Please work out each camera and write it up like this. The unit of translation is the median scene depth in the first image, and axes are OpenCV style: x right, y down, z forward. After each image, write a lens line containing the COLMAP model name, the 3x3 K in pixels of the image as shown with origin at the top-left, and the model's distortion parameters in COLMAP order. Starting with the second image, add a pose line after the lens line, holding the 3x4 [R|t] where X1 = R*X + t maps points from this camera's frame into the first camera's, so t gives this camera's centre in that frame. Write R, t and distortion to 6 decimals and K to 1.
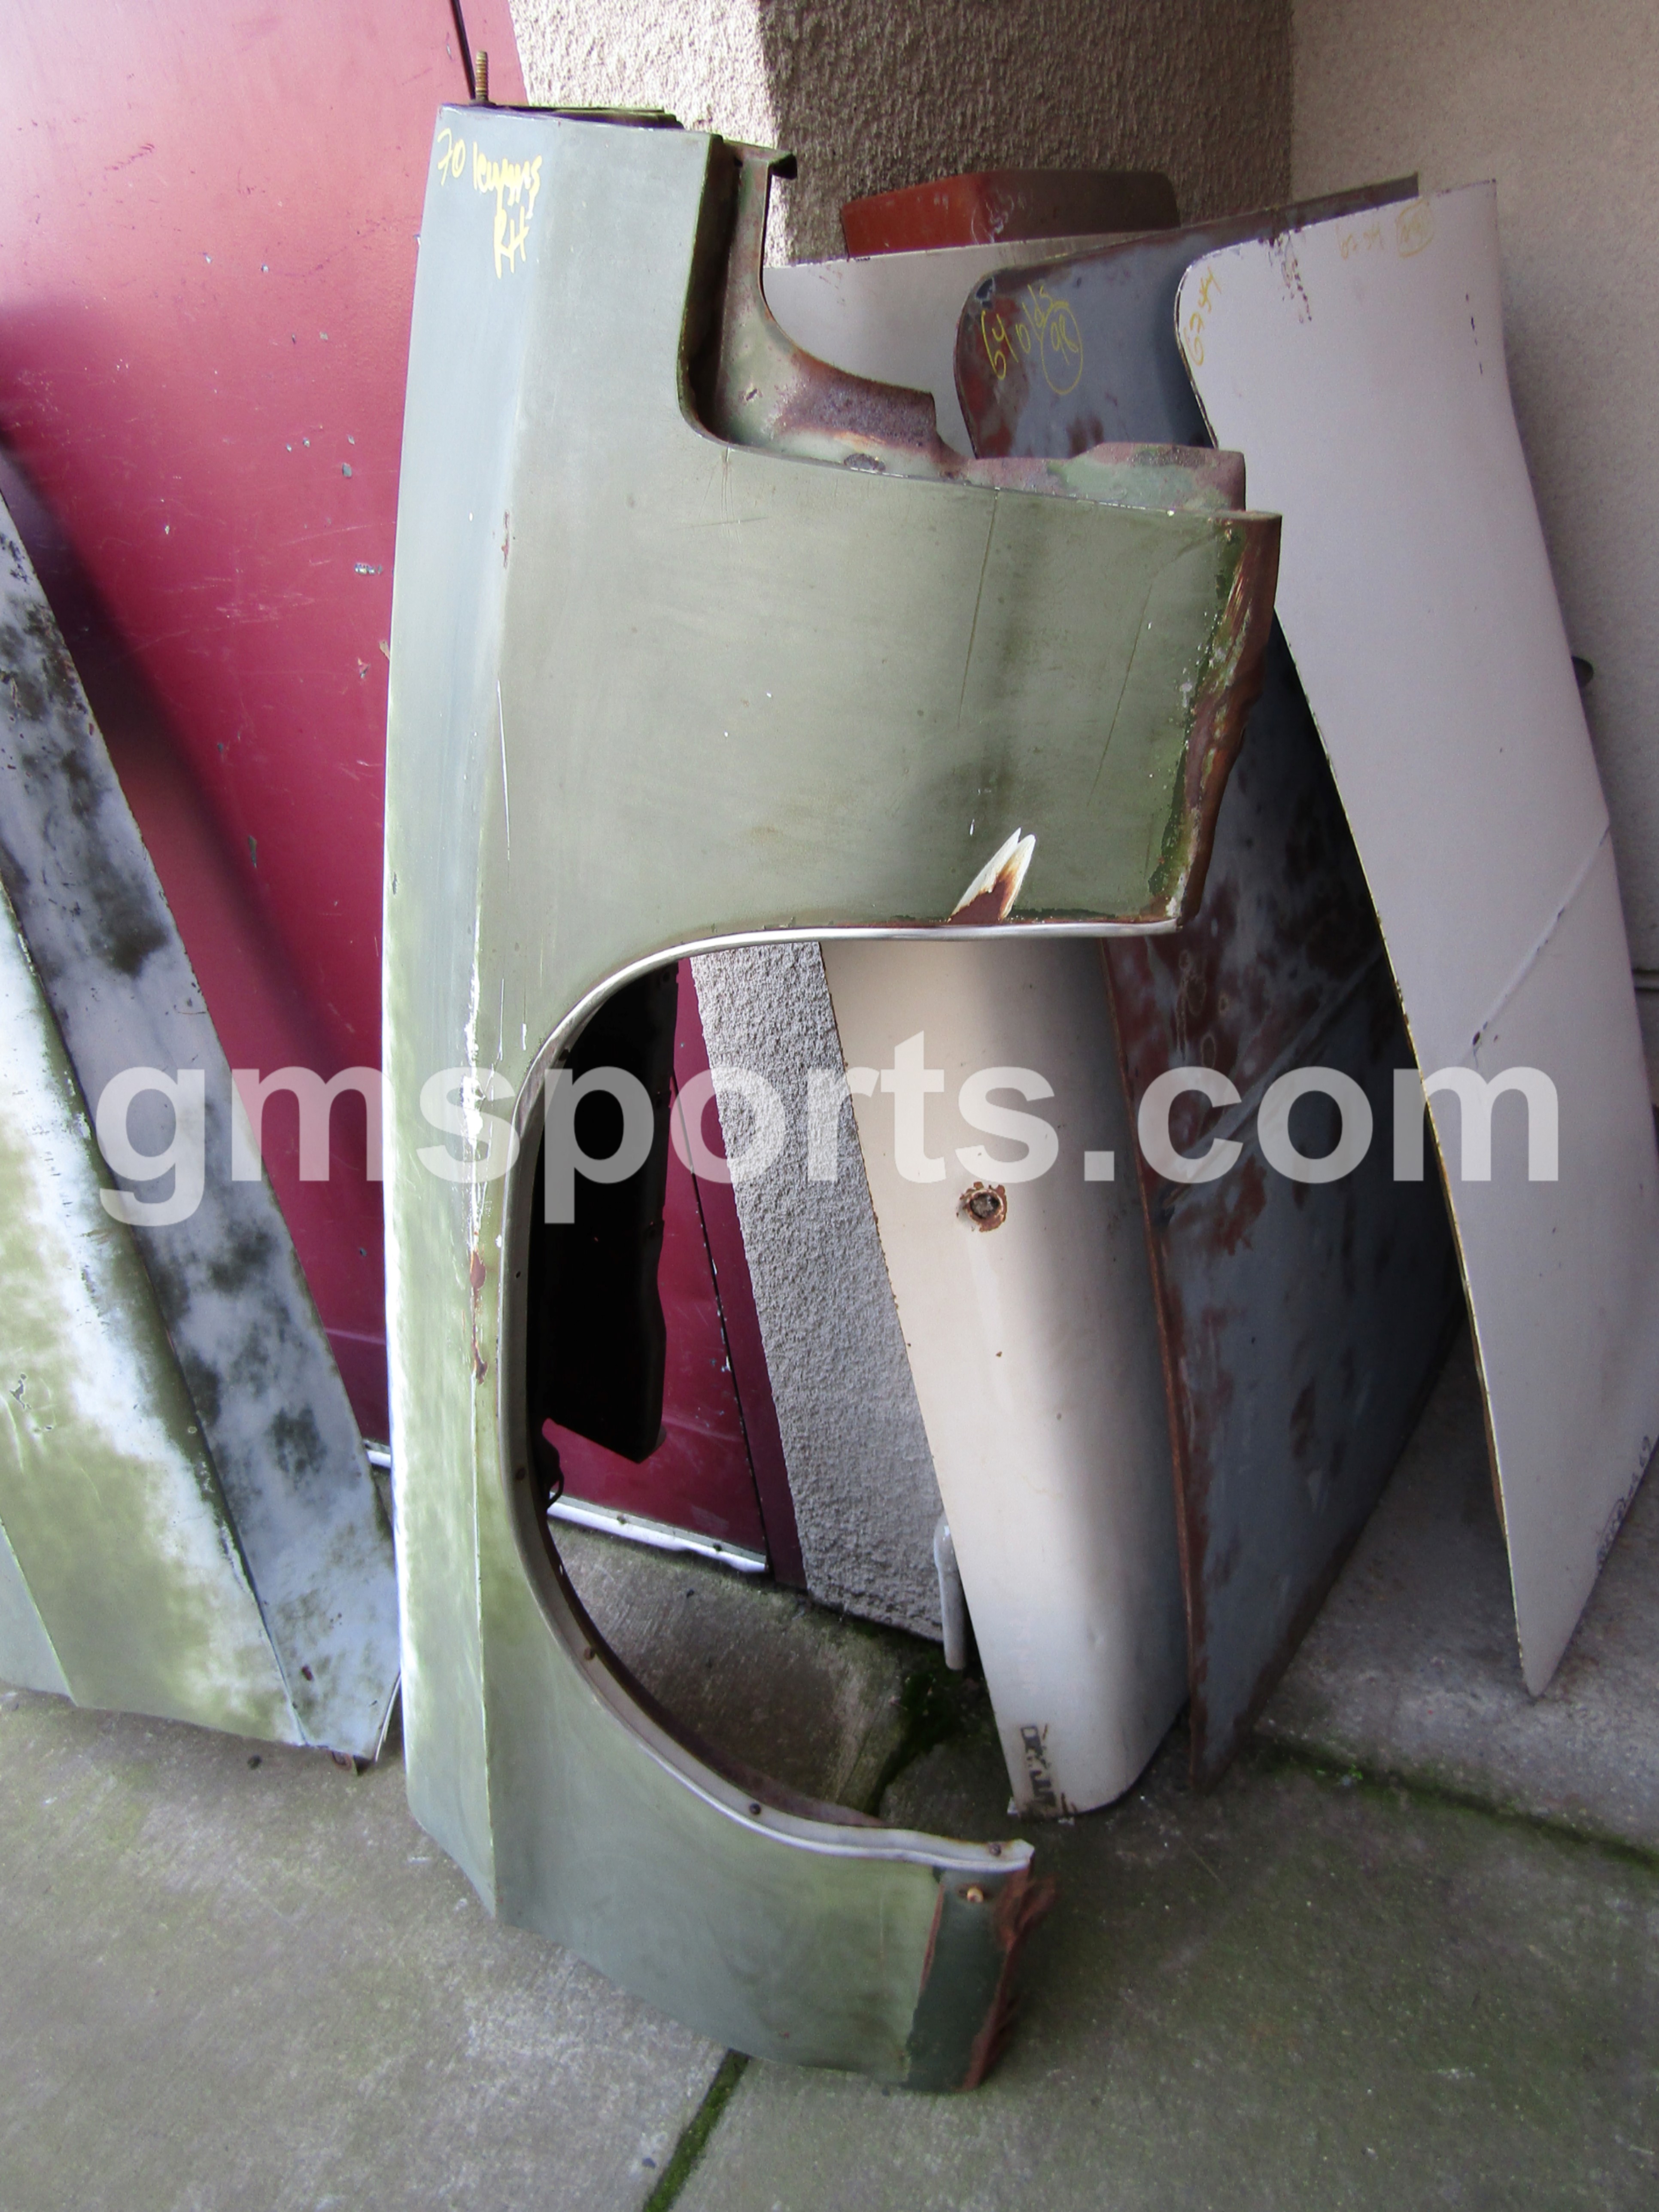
lens RADIAL K [[1576.2, 0, 827.6], [0, 1576.2, 1095.4], [0, 0, 1]] dist [-0.004585, -0.004612]
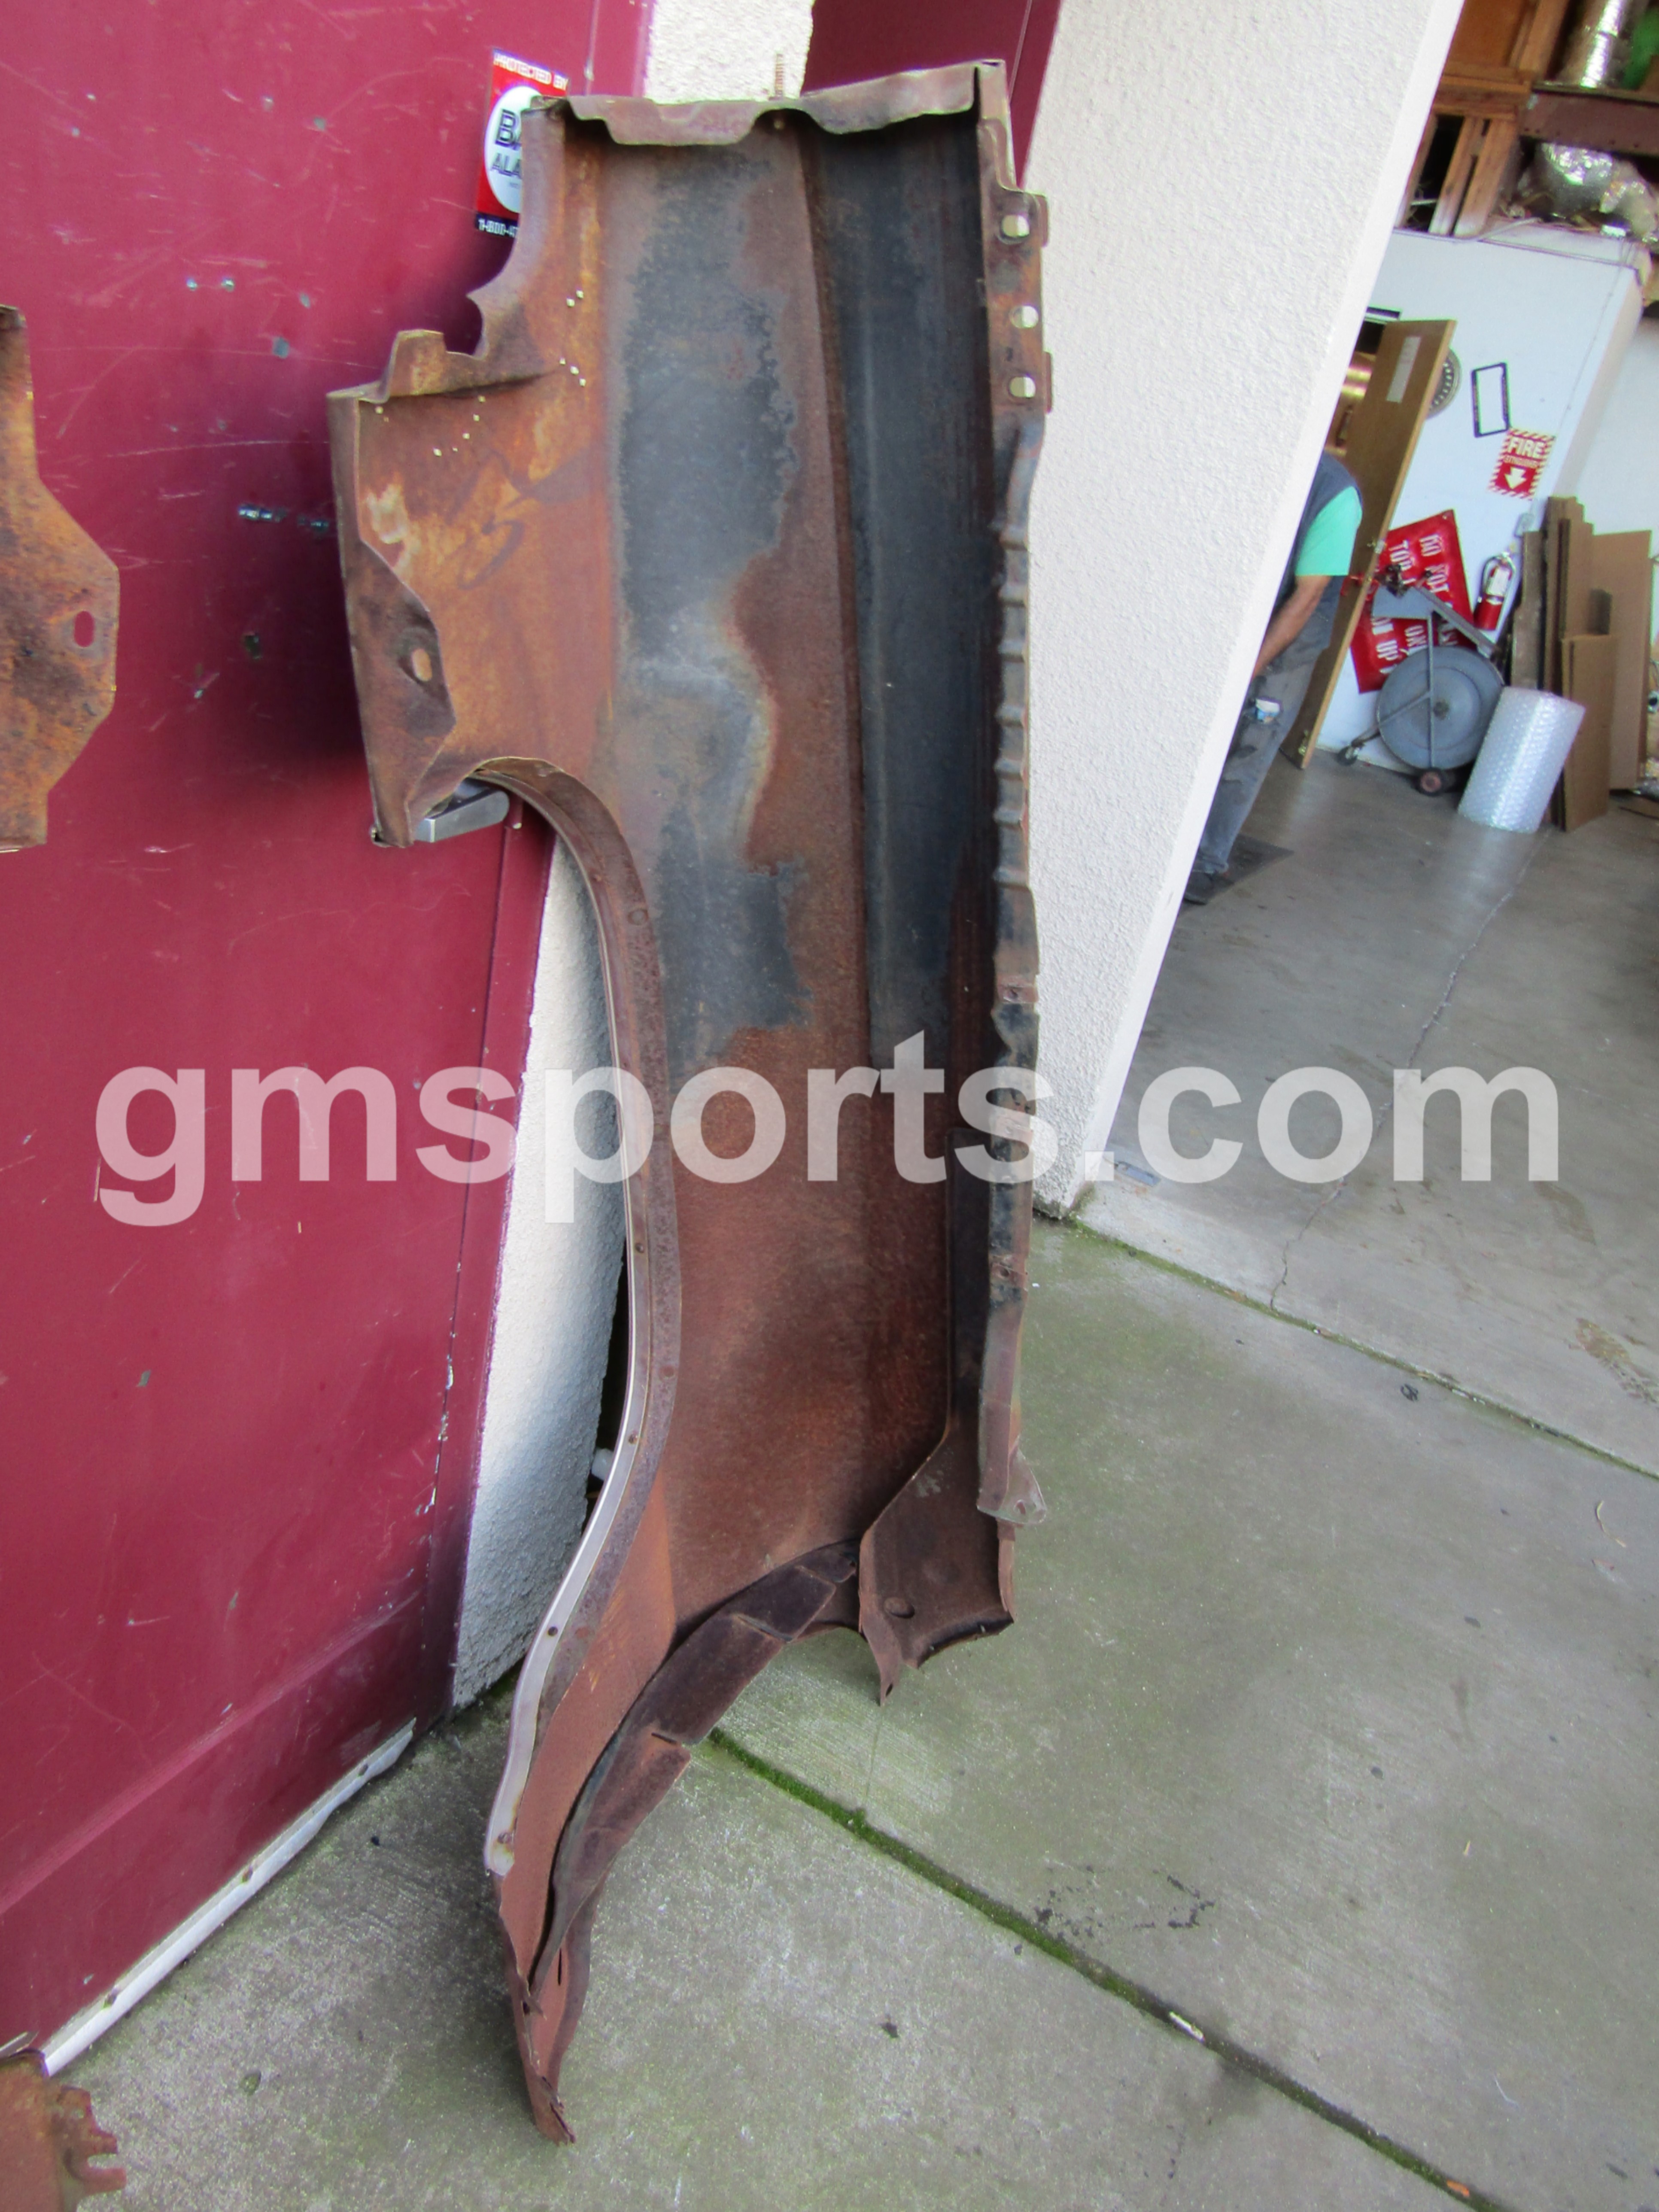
lens RADIAL K [[1576.2, 0, 832.7], [0, 1576.2, 1095.6], [0, 0, 1]] dist [-0.004585, -0.004612]
pose [[-0.005920, -0.310636, 0.950511, -0.929993], [0.284331, 0.910771, 0.299419, -0.247744], [-0.958708, 0.272032, 0.082932, 0.797157]]
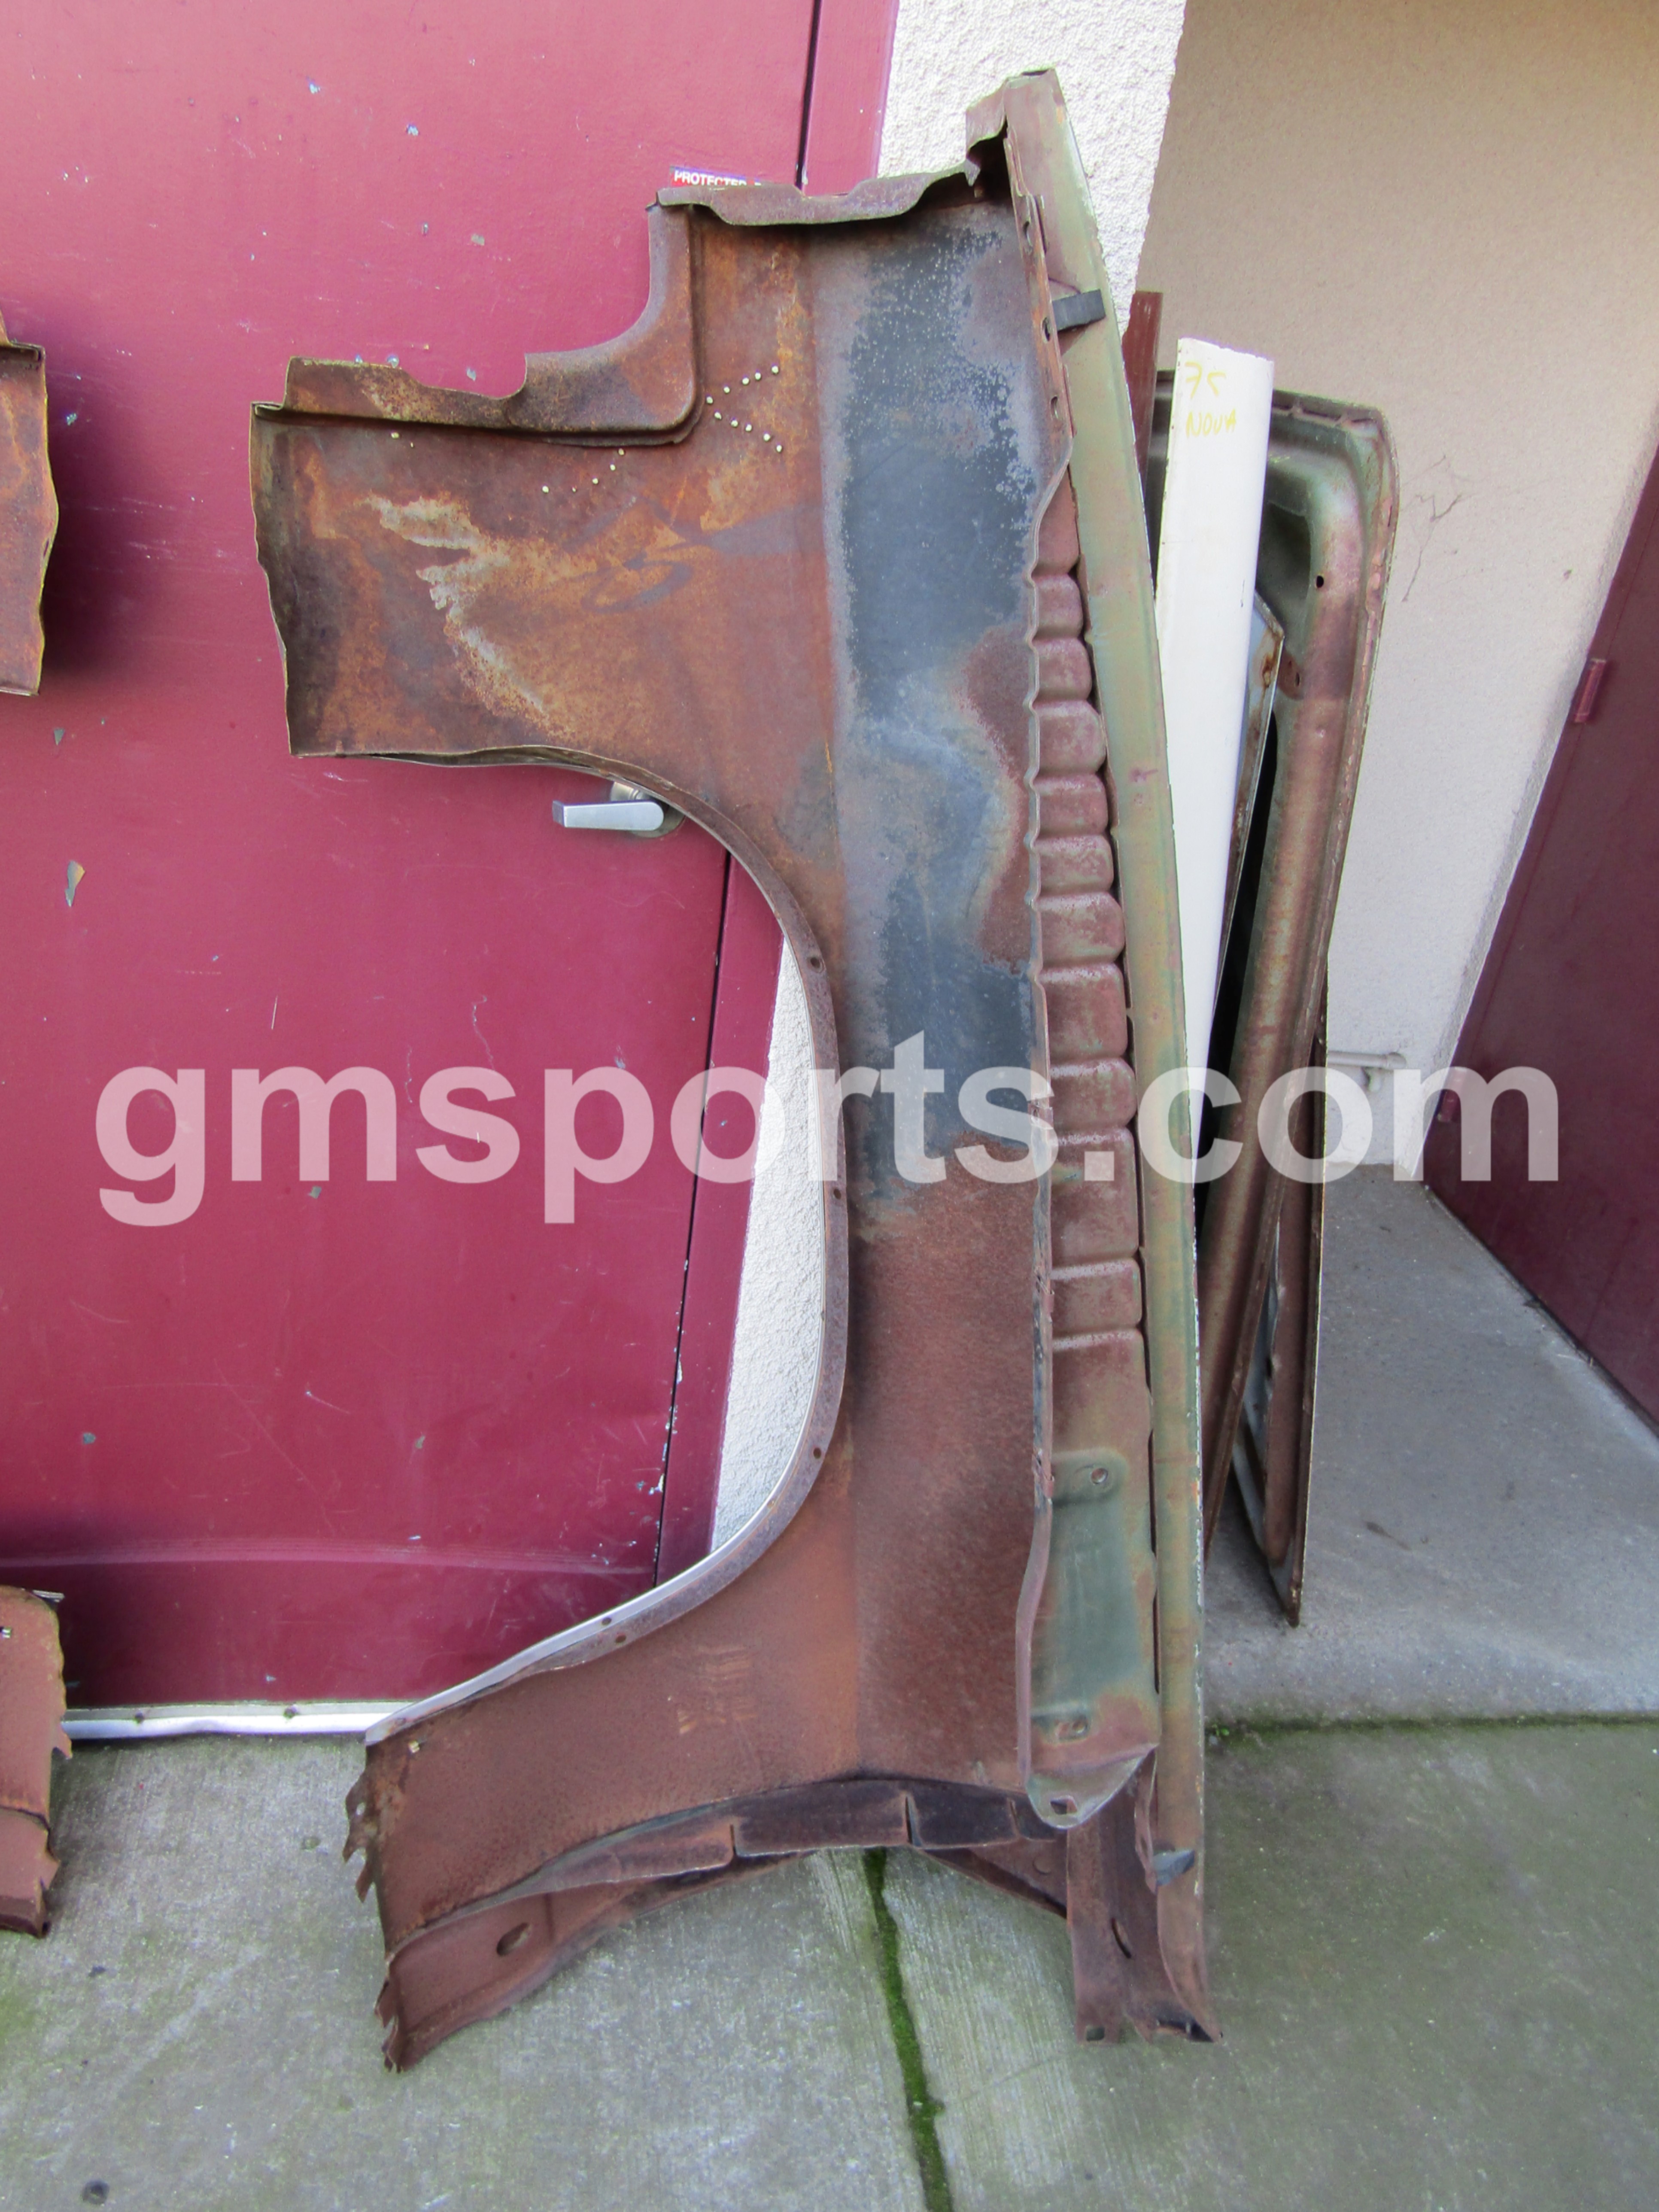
lens RADIAL K [[1576.2, 0, 835.1], [0, 1576.2, 1094.9], [0, 0, 1]] dist [-0.004585, -0.004612]
pose [[0.775301, -0.034346, 0.630657, -0.639466], [0.065955, 0.997464, -0.026760, -0.020905], [-0.628138, 0.062342, 0.775600, 0.280307]]
